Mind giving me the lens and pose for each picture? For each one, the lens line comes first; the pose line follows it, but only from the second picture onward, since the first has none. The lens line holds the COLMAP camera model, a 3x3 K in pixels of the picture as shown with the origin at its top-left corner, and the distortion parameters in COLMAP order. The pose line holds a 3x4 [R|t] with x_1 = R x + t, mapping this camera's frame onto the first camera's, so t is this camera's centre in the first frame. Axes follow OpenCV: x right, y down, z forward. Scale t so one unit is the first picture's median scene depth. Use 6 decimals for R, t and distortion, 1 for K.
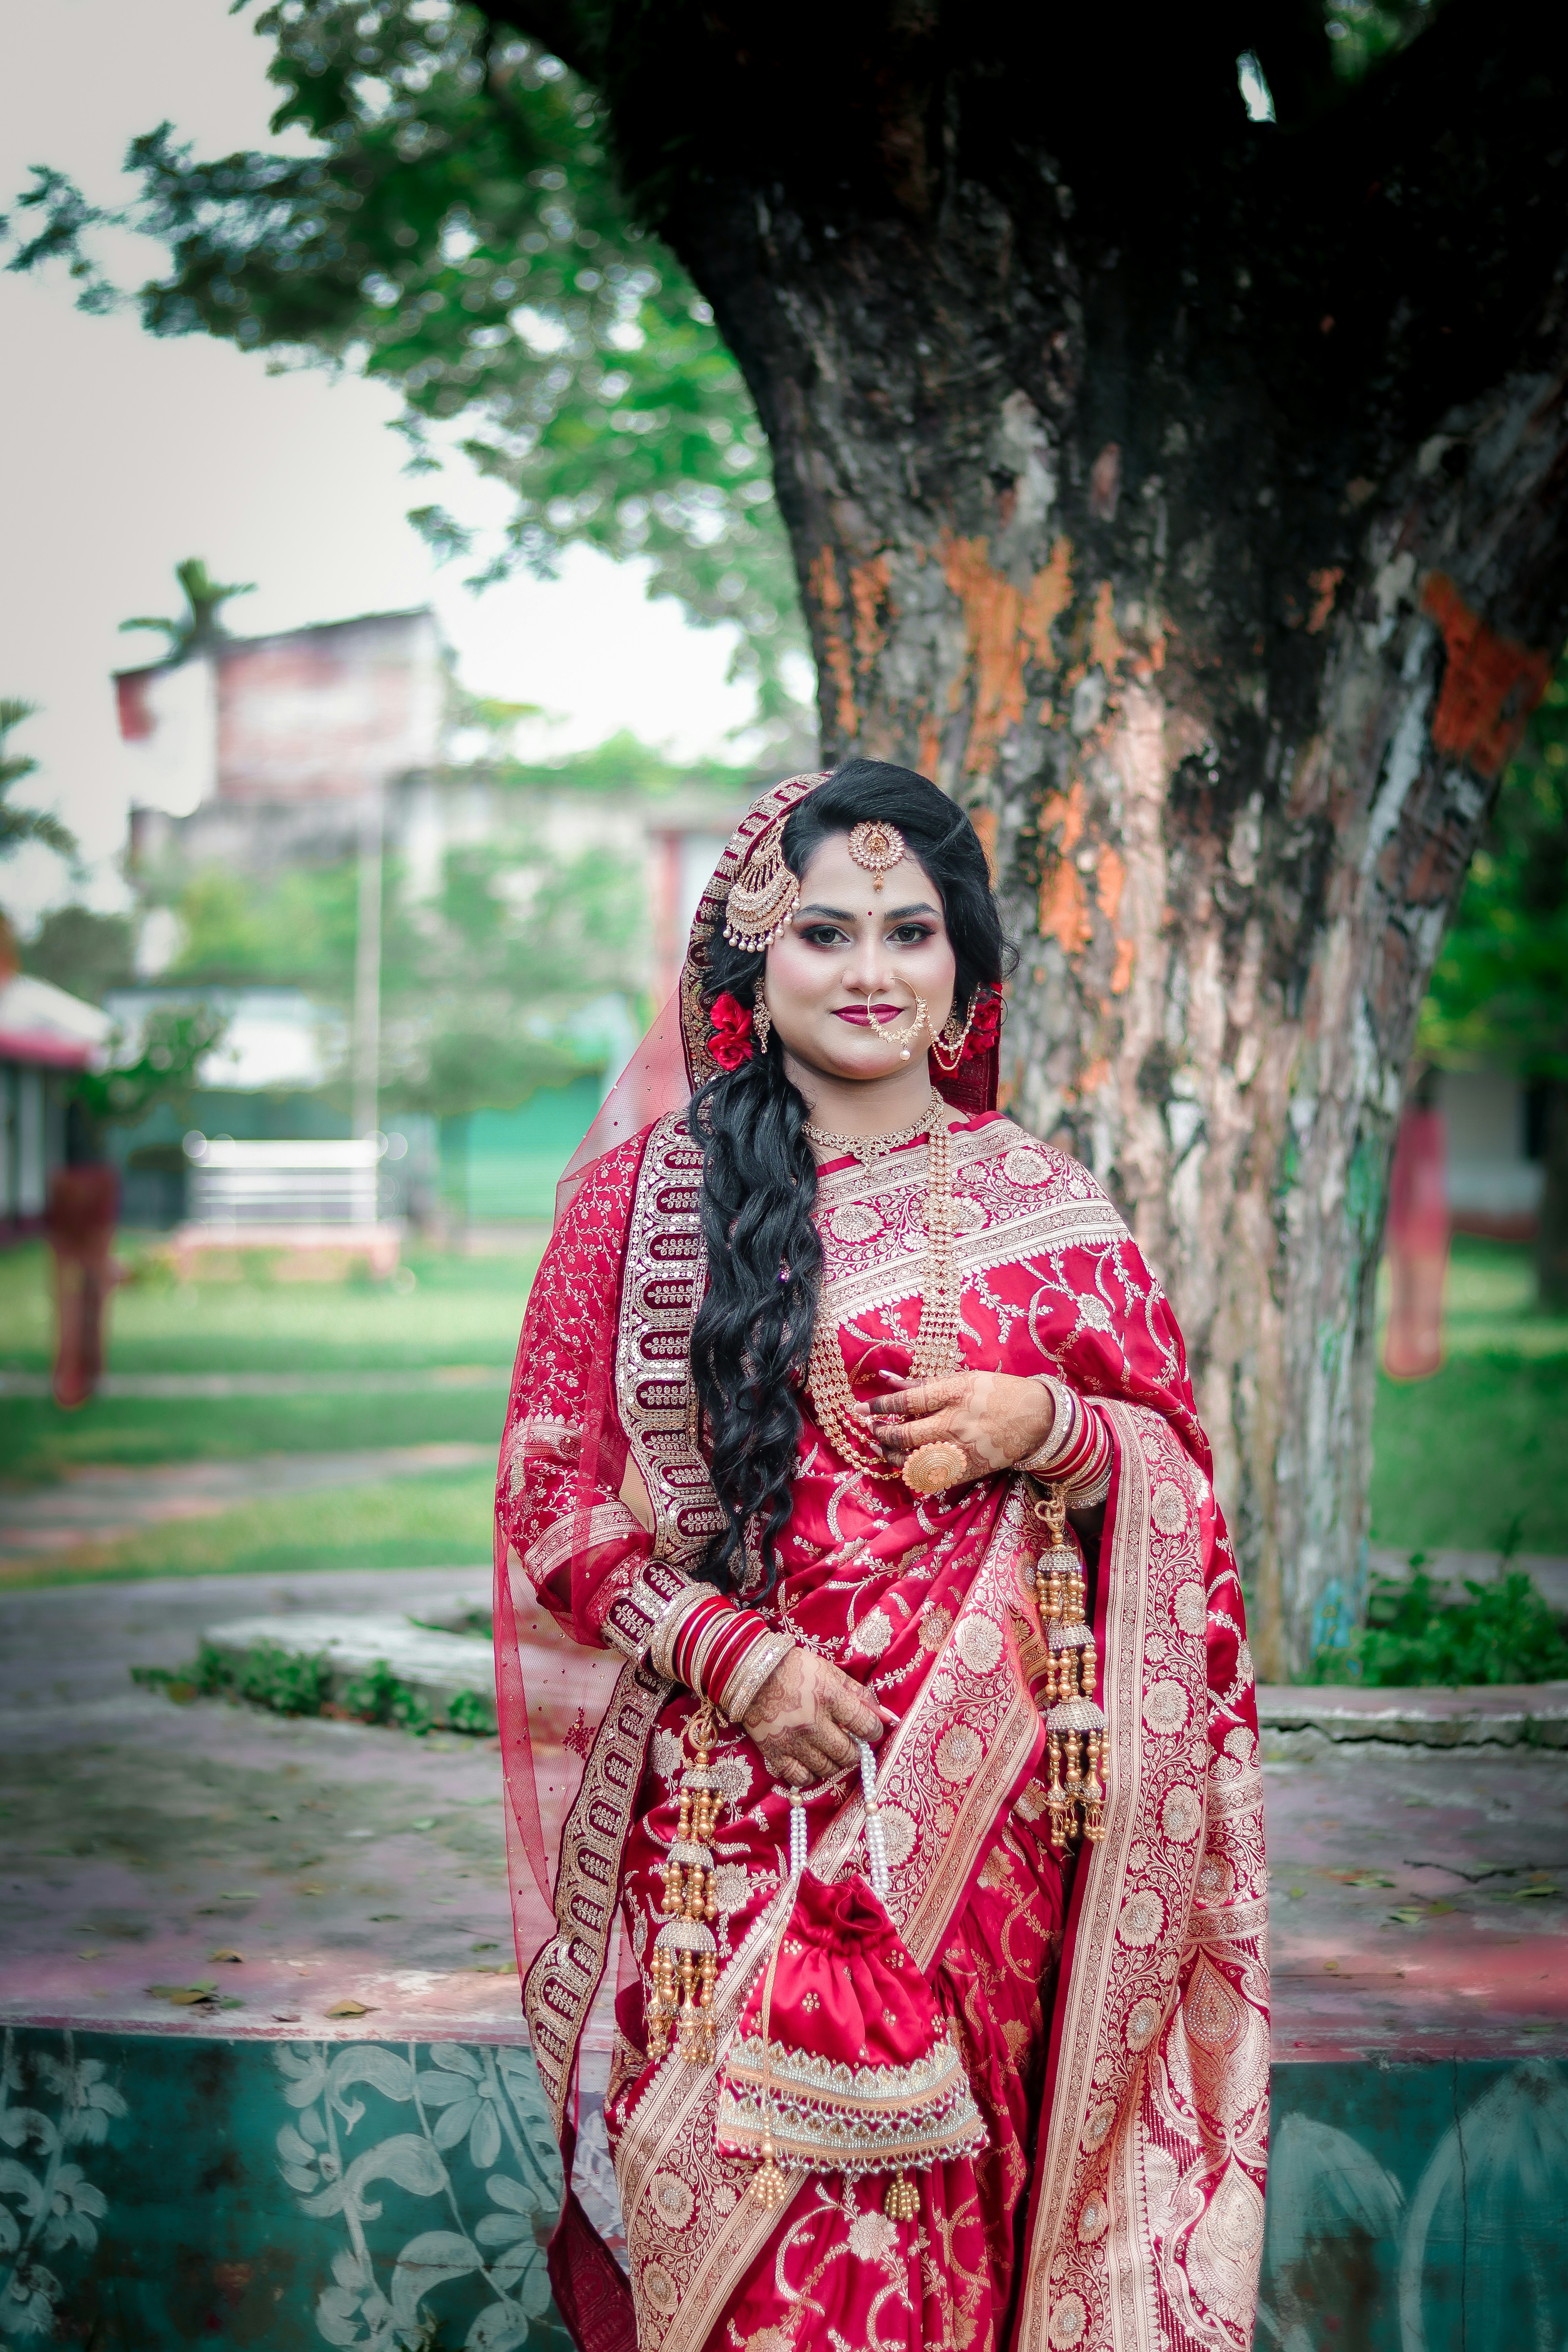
lens RADIAL K [[5711.7, 0, 784.0], [0, 5711.7, 1176.0], [0, 0, 1]] dist [-0.000286, 0.623421]
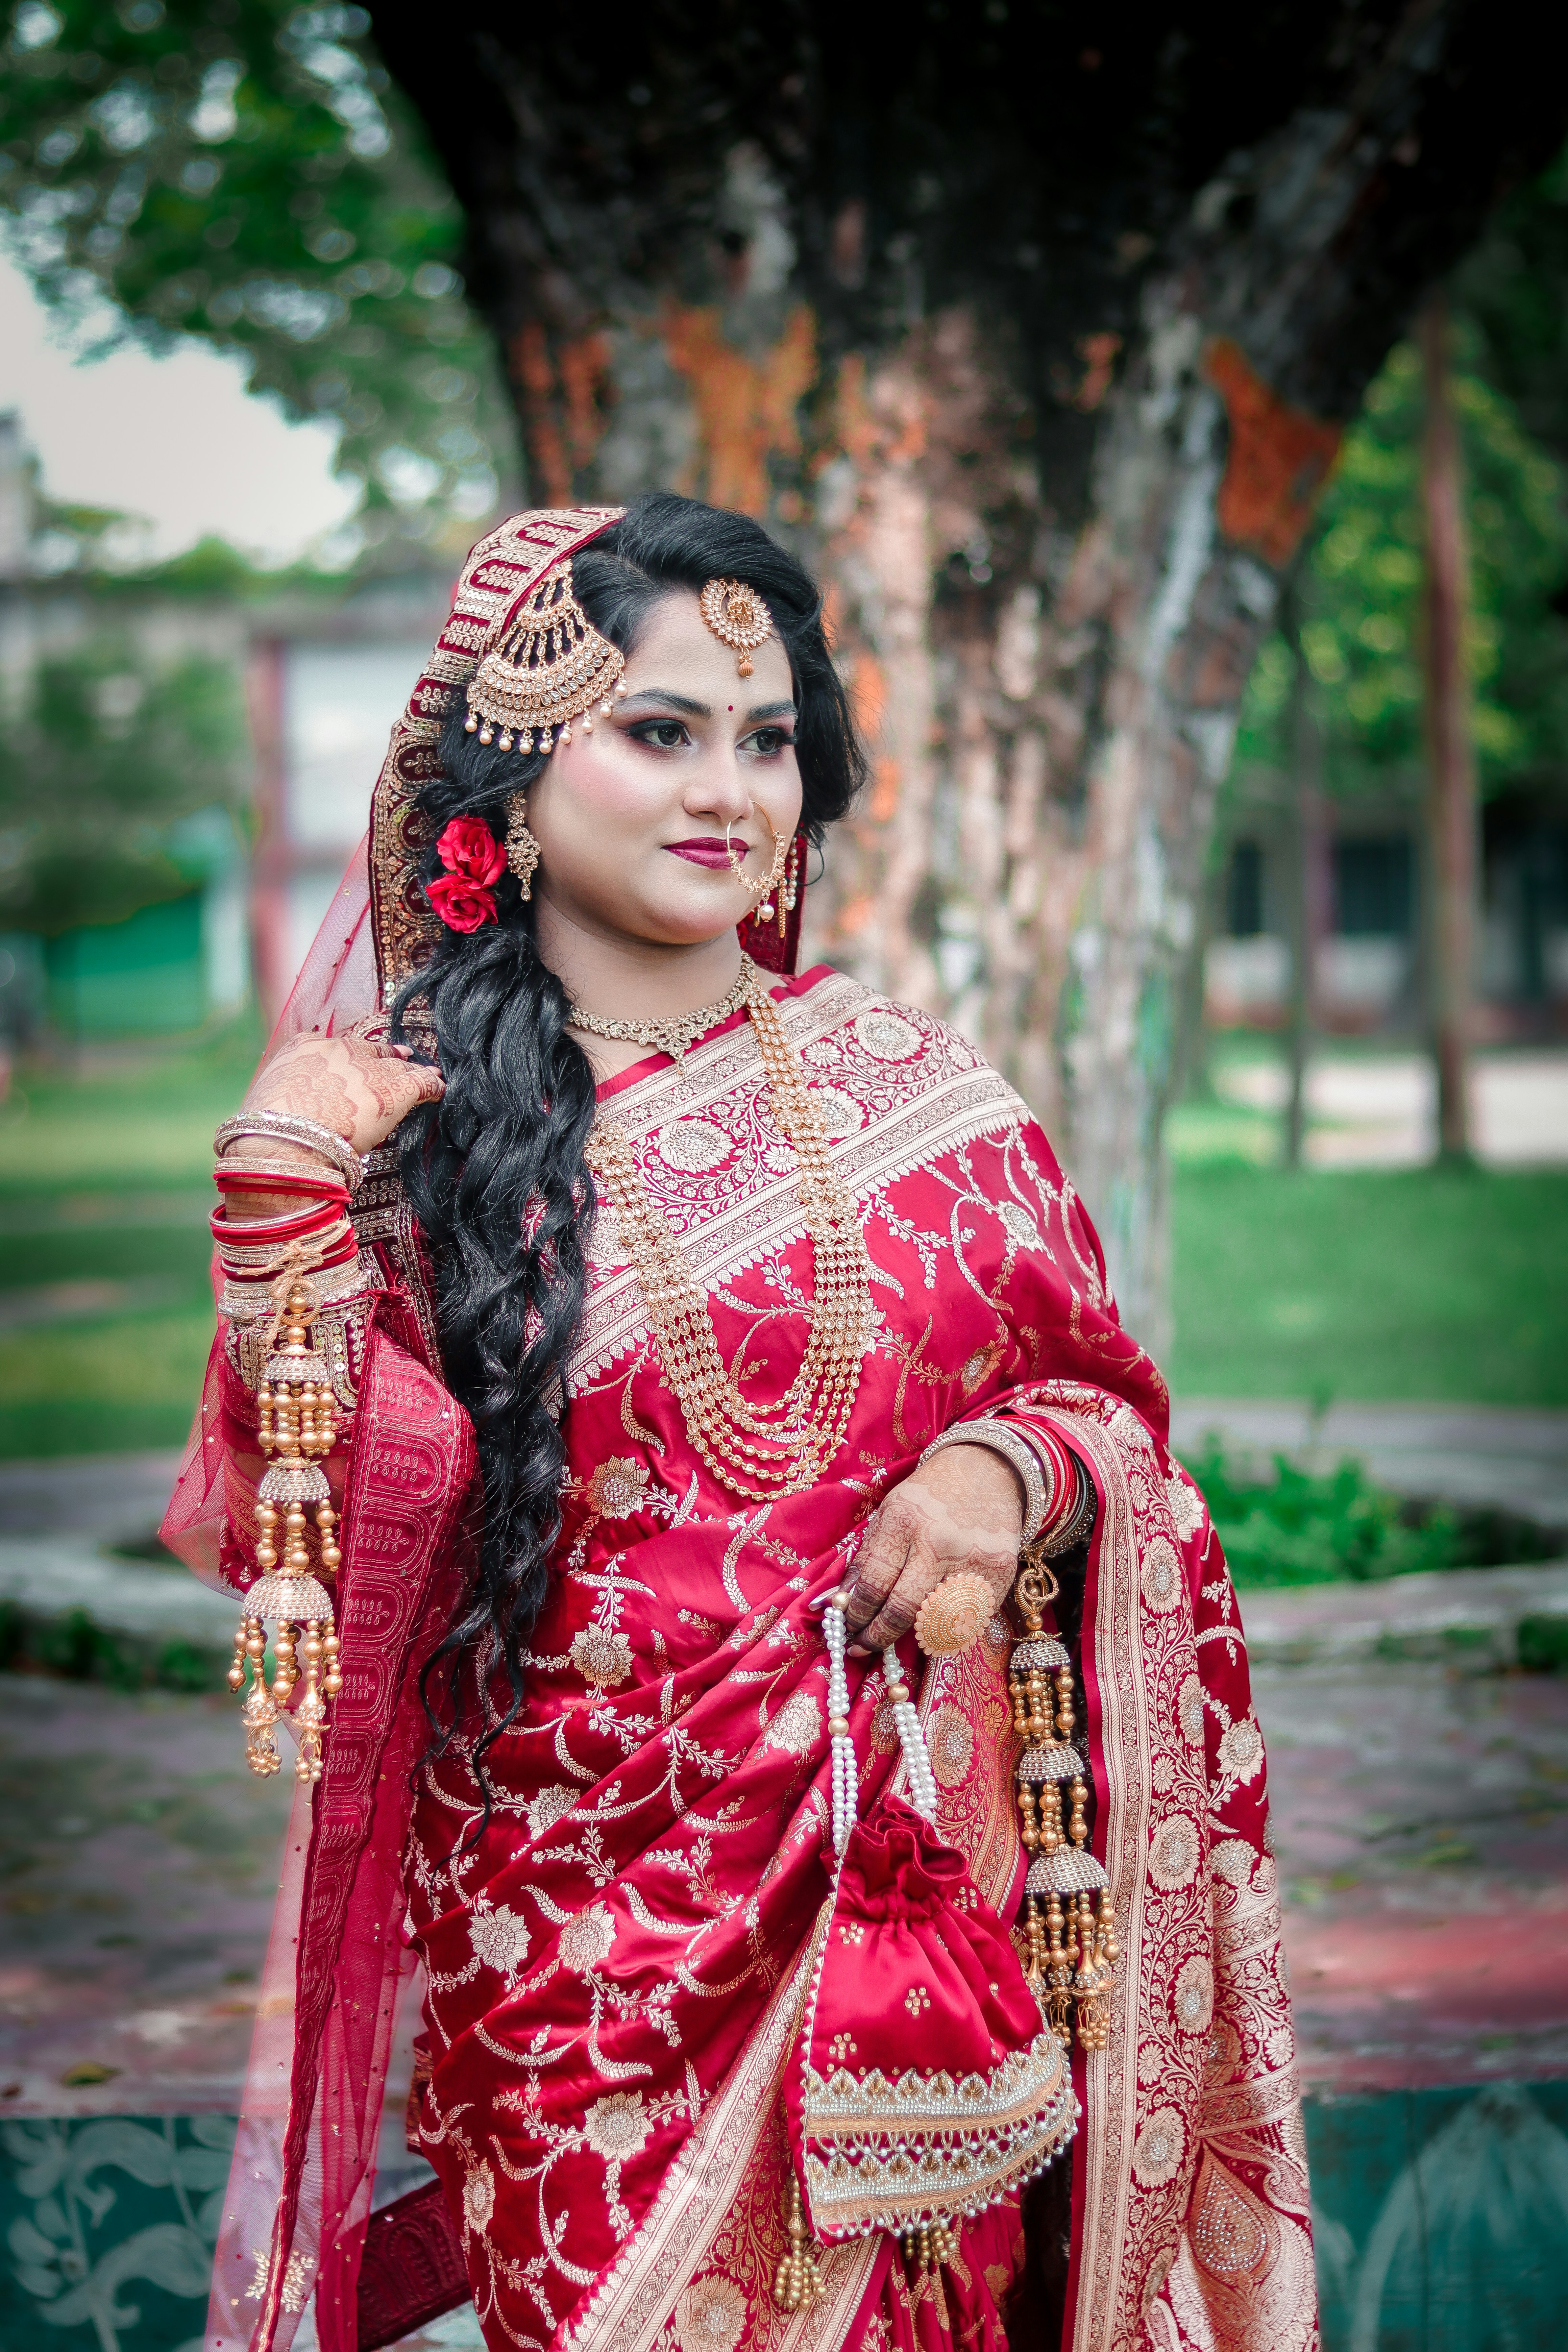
lens RADIAL K [[5711.7, 0, 784.0], [0, 5711.7, 1176.0], [0, 0, 1]] dist [-0.000286, 0.623421]
pose [[0.997067, -0.031286, 0.069848, -0.020251], [0.028790, 0.998920, 0.036456, -0.009521], [-0.070913, -0.034338, 0.996891, 0.112198]]
